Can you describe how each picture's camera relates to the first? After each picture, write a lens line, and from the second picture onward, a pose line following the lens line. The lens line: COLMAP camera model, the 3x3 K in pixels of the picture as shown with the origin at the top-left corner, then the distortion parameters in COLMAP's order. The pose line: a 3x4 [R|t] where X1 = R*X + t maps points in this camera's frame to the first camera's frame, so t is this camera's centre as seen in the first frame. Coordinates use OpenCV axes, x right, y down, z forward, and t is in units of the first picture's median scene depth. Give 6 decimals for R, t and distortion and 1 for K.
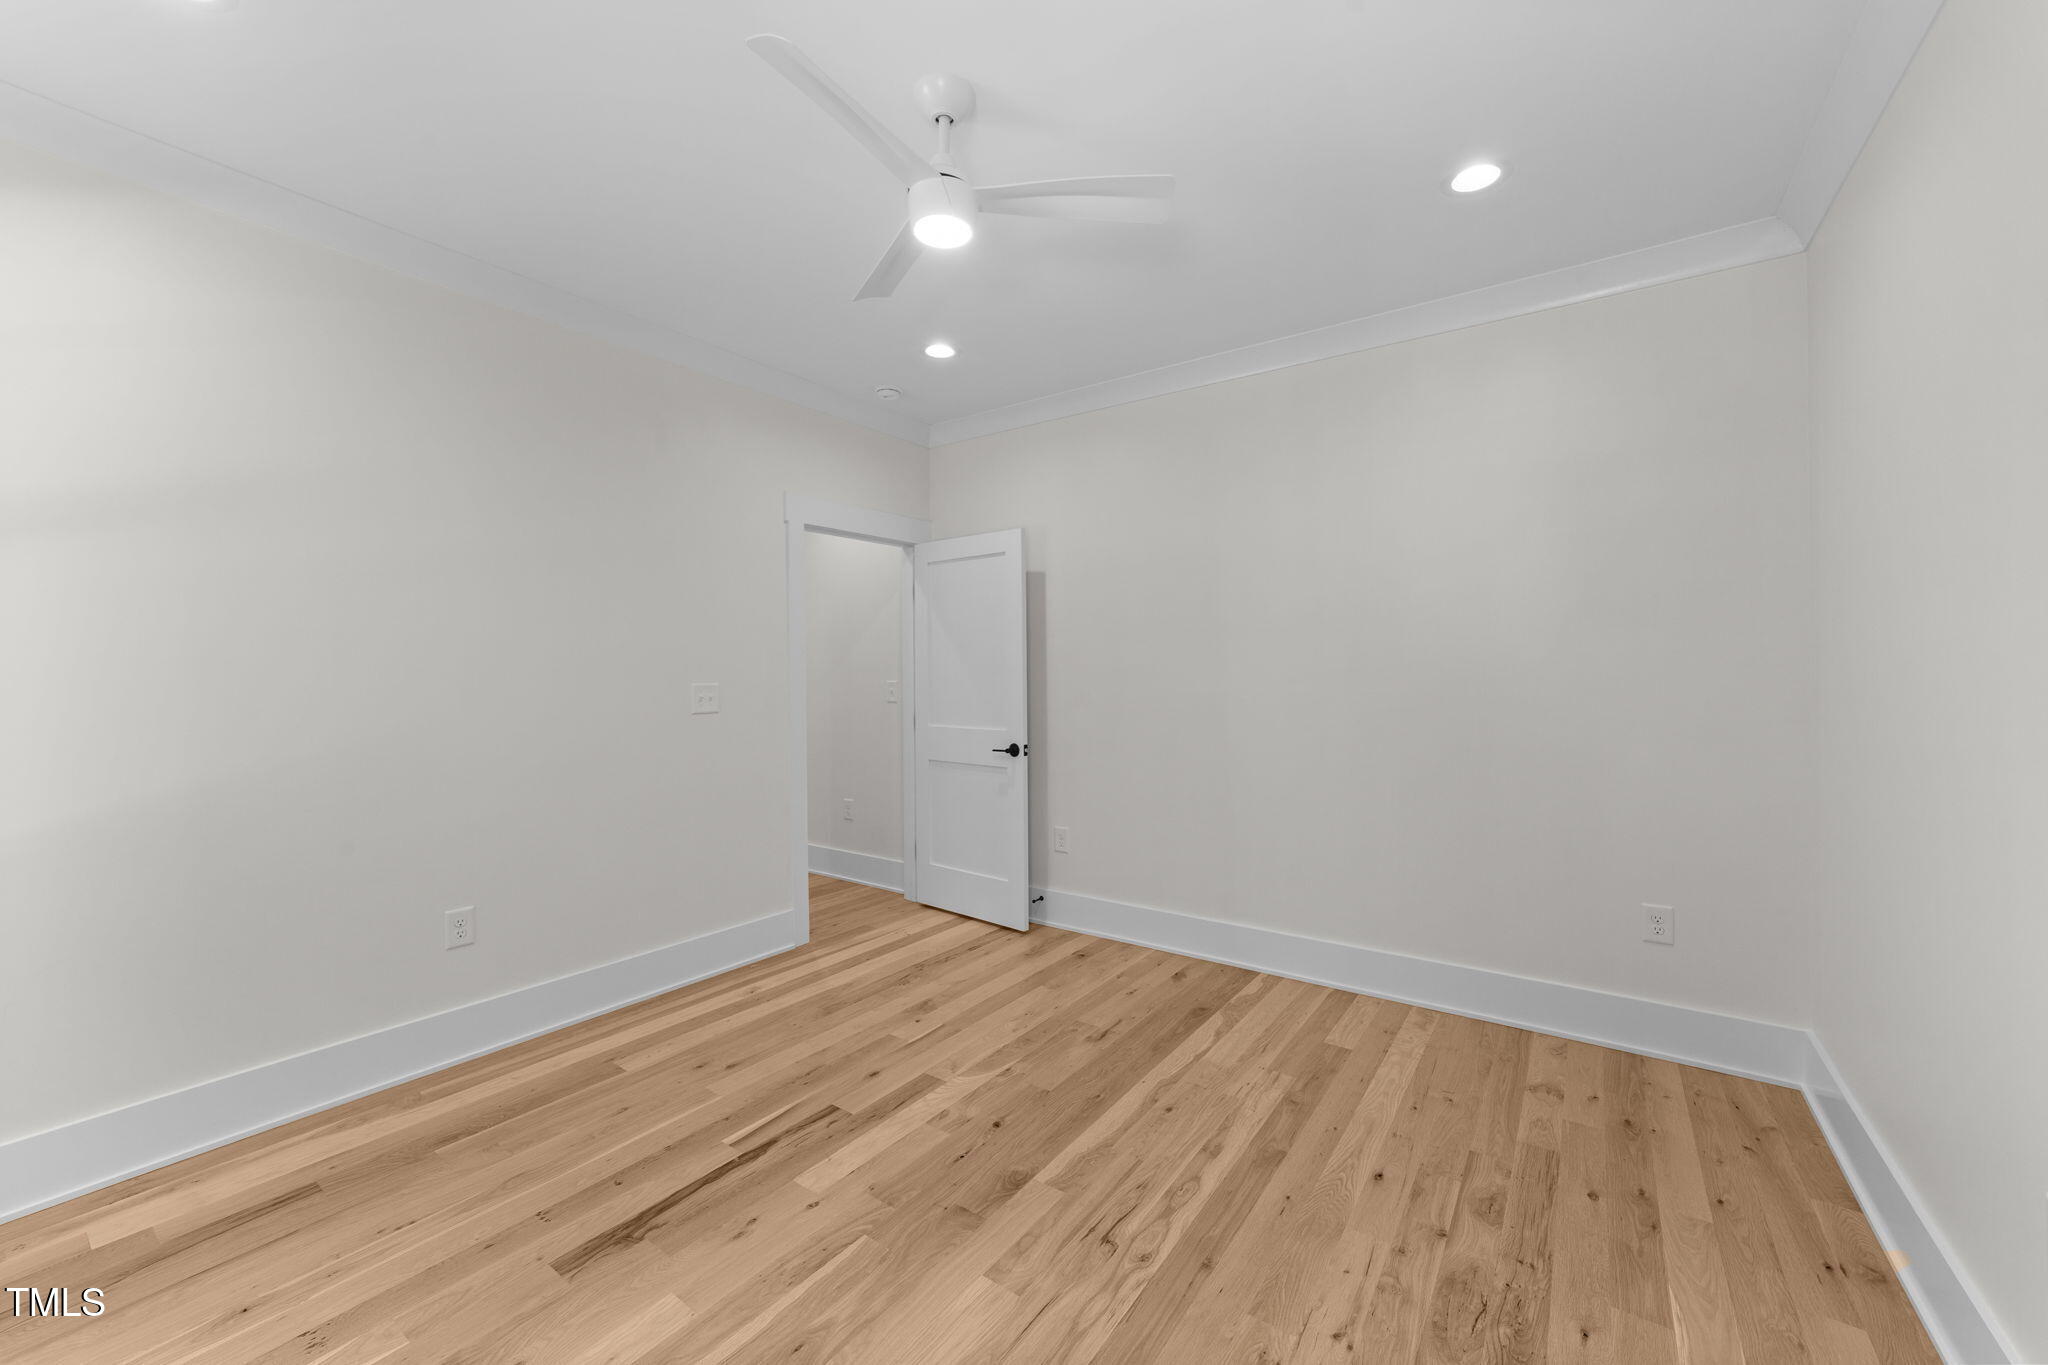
lens RADIAL K [[779.8, 0, 1021.7], [0, 779.8, 676.8], [0, 0, 1]] dist [0.001215, 0.000095]
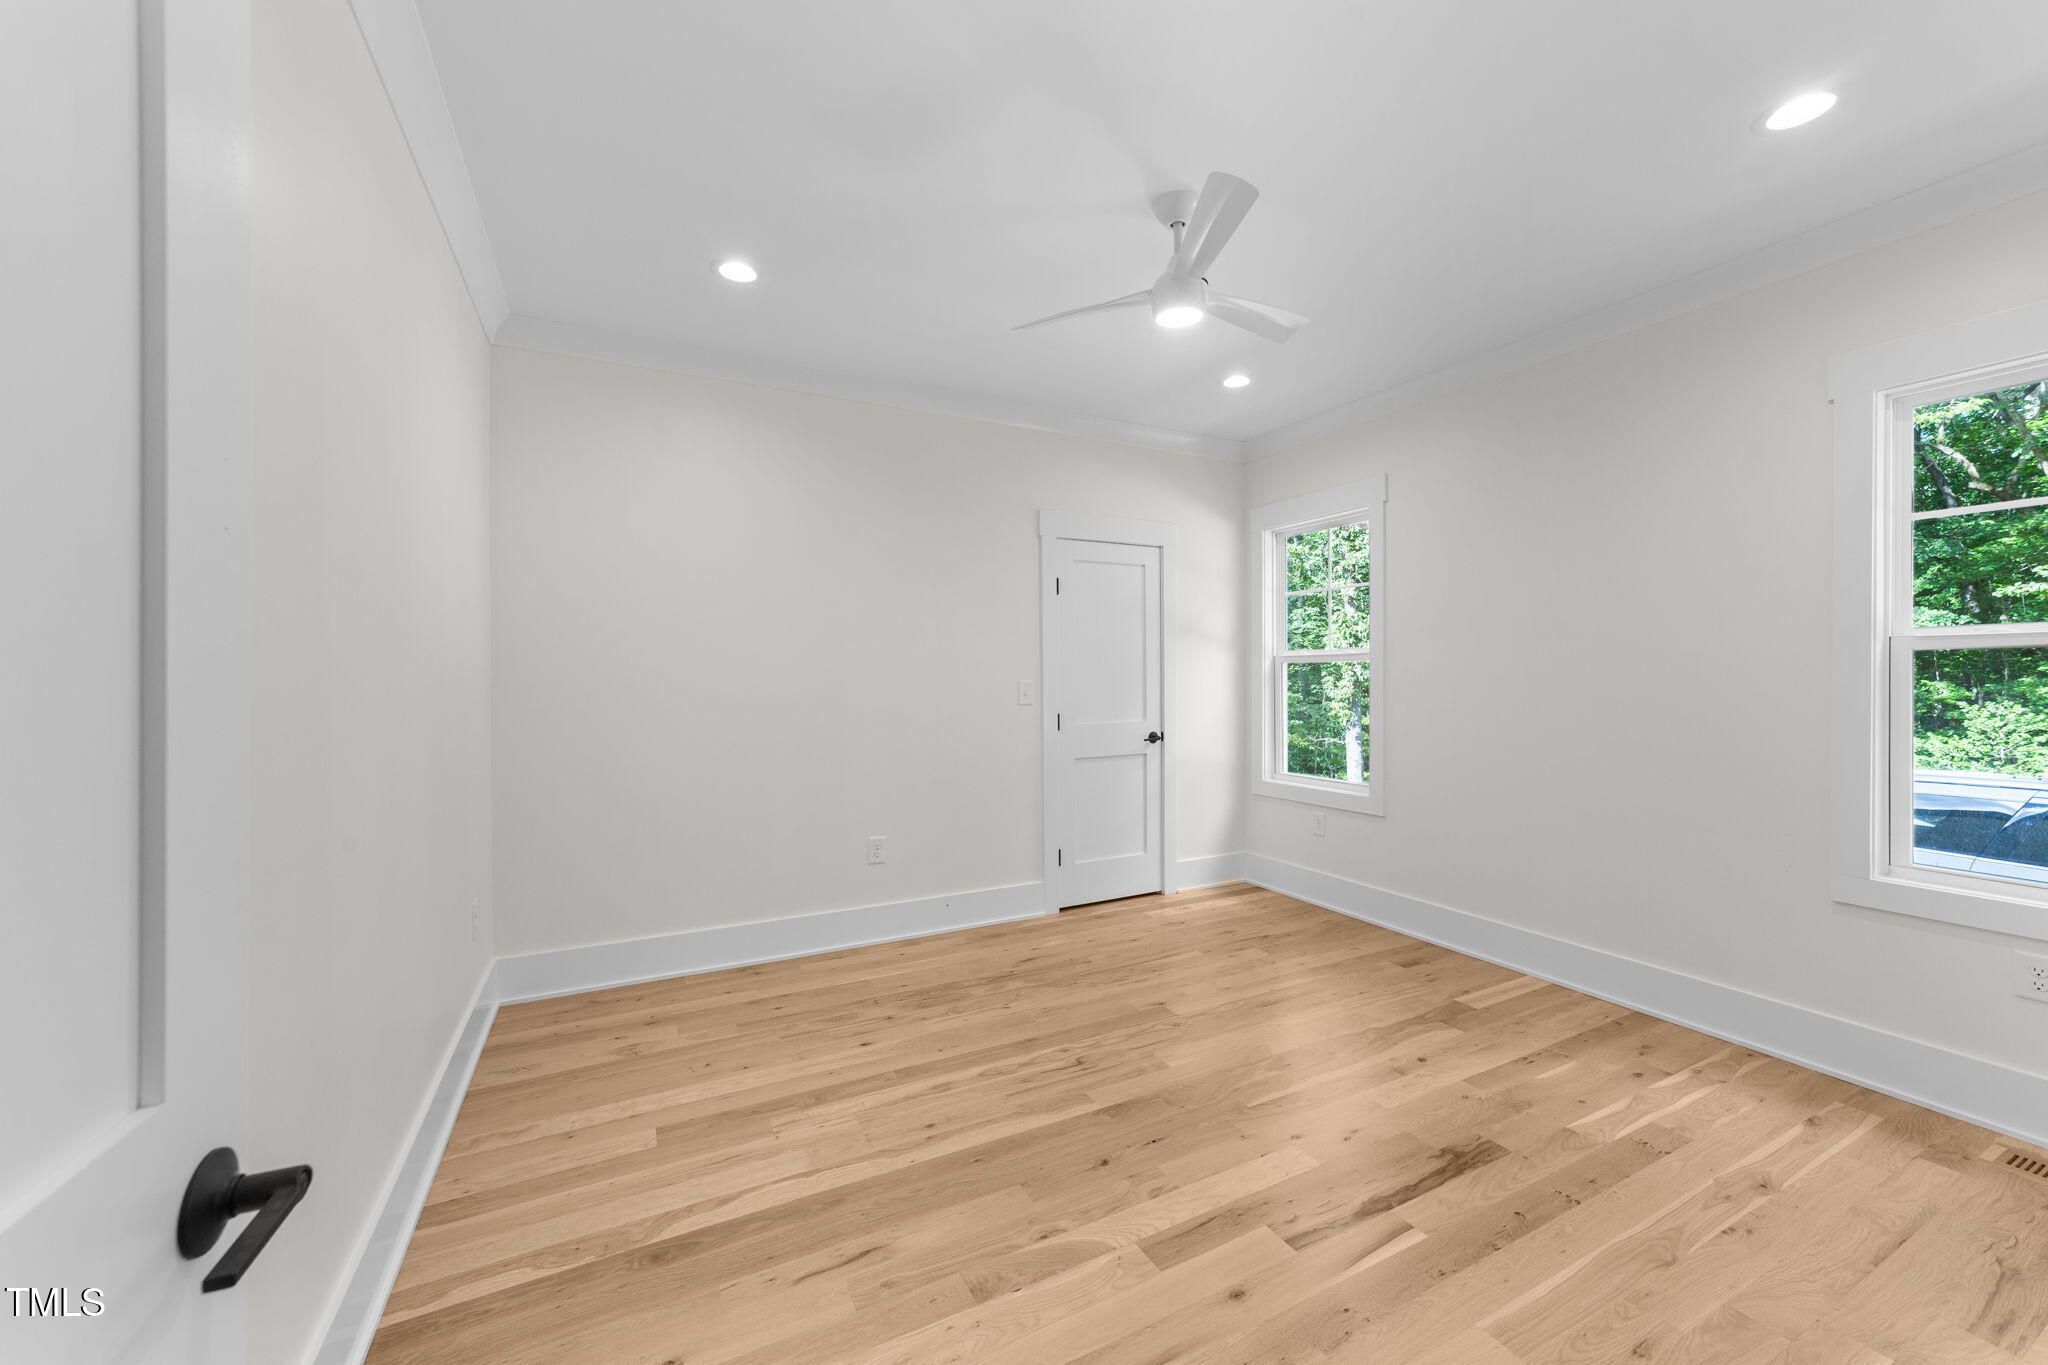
lens RADIAL K [[779.8, 0, 1024.4], [0, 779.8, 678.4], [0, 0, 1]] dist [0.001215, 0.000095]
pose [[-0.890628, 0.005381, 0.454700, -0.363575], [0.009757, 0.999926, 0.007278, -0.006756], [-0.454627, 0.010919, -0.890615, 1.822807]]
